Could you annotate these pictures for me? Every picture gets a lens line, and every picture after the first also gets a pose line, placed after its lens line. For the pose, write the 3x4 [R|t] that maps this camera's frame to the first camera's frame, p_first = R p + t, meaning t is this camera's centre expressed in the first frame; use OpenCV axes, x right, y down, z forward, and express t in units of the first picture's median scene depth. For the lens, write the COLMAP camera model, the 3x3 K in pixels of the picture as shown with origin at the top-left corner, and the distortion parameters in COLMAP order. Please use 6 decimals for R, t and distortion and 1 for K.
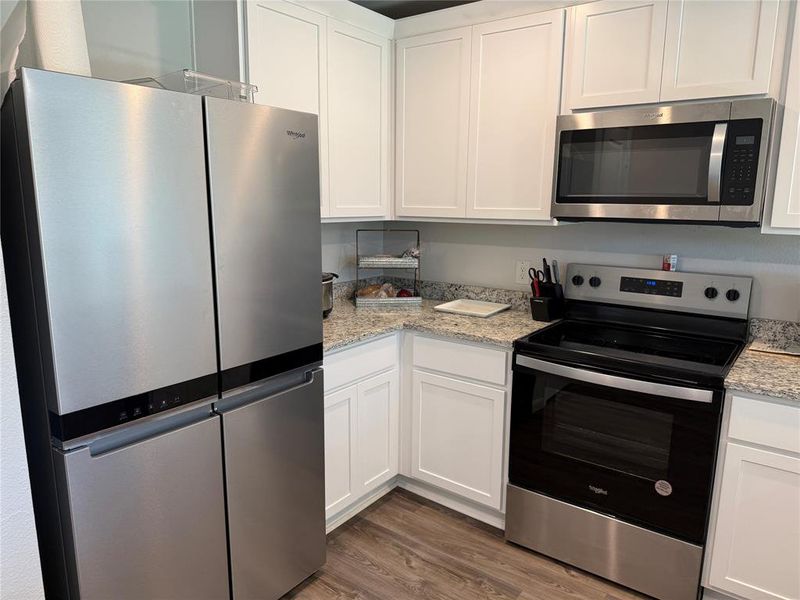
lens RADIAL K [[567.2, 0, 402.8], [0, 567.2, 303.9], [0, 0, 1]] dist [0.111527, -0.150697]
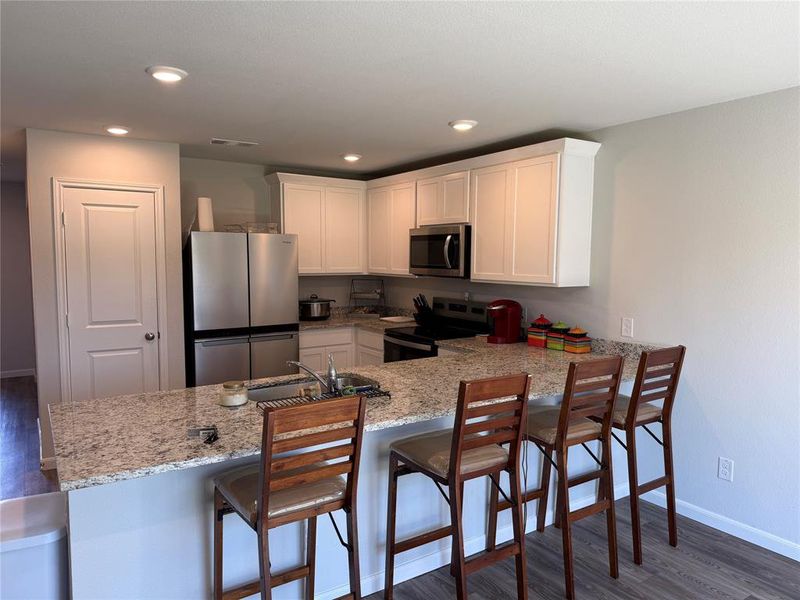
lens RADIAL K [[560.1, 0, 412.0], [0, 560.1, 310.0], [0, 0, 1]] dist [0.037136, -0.050795]
pose [[0.945354, 0.031085, -0.324559, 0.951890], [-0.061049, 0.994715, -0.082549, 0.157160], [0.320278, 0.097852, 0.942256, -0.960634]]
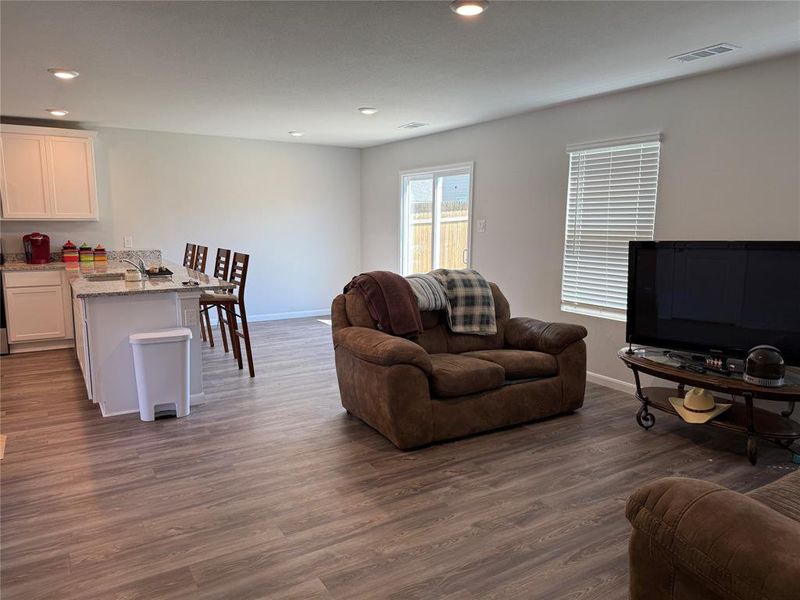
lens RADIAL K [[567.2, 0, 402.8], [0, 567.2, 303.9], [0, 0, 1]] dist [0.111527, -0.150697]
pose [[0.366707, -0.142786, 0.919314, -1.168930], [0.168351, 0.982023, 0.085371, 0.325866], [-0.914977, 0.123461, 0.384153, -1.628516]]
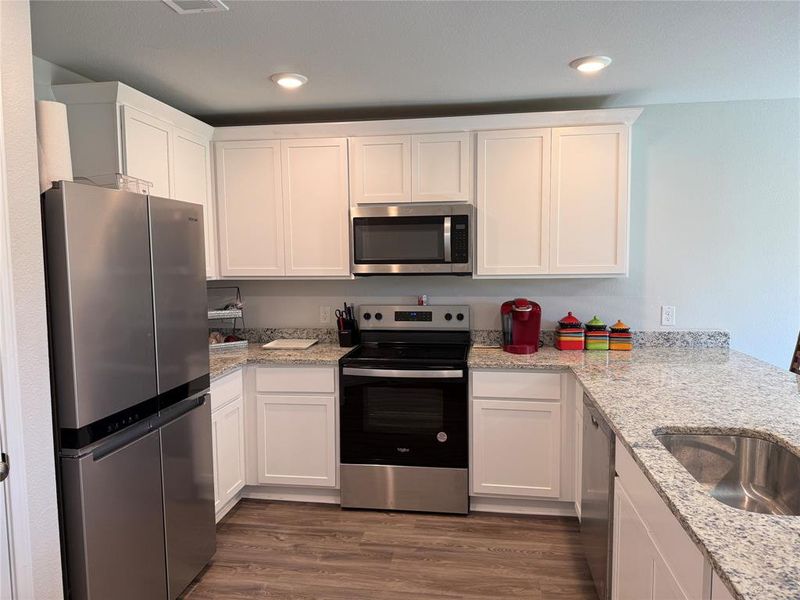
lens RADIAL K [[567.2, 0, 402.8], [0, 567.2, 303.9], [0, 0, 1]] dist [0.111527, -0.150697]
pose [[0.879384, -0.058212, 0.472540, -0.319659], [0.107030, 0.991264, -0.077067, 0.052558], [-0.463926, 0.118347, 0.877933, -0.331598]]
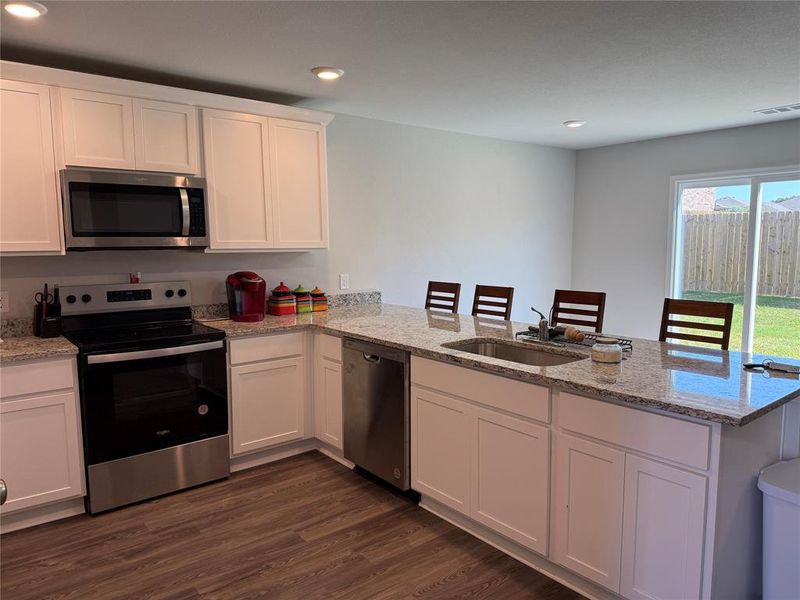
lens RADIAL K [[560.1, 0, 412.0], [0, 560.1, 310.0], [0, 0, 1]] dist [0.037136, -0.050795]
pose [[0.237797, -0.130068, 0.962567, -0.764096], [0.186690, 0.978637, 0.086119, 0.015214], [-0.953205, 0.159223, 0.257000, -0.006555]]
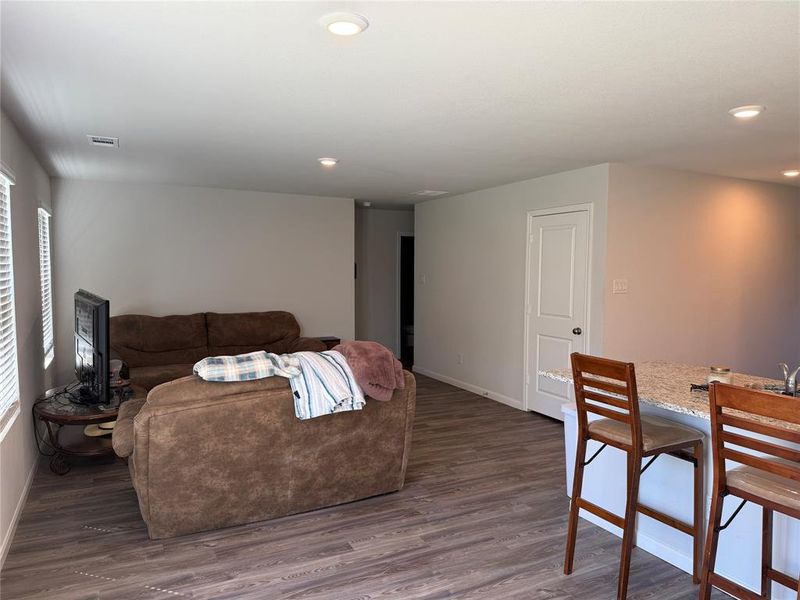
lens RADIAL K [[560.1, 0, 412.0], [0, 560.1, 310.0], [0, 0, 1]] dist [0.037136, -0.050795]
pose [[-0.427226, 0.063398, -0.901919, 1.710832], [-0.173087, 0.973354, 0.150408, 0.032764], [0.887423, 0.220368, -0.404869, -0.188449]]
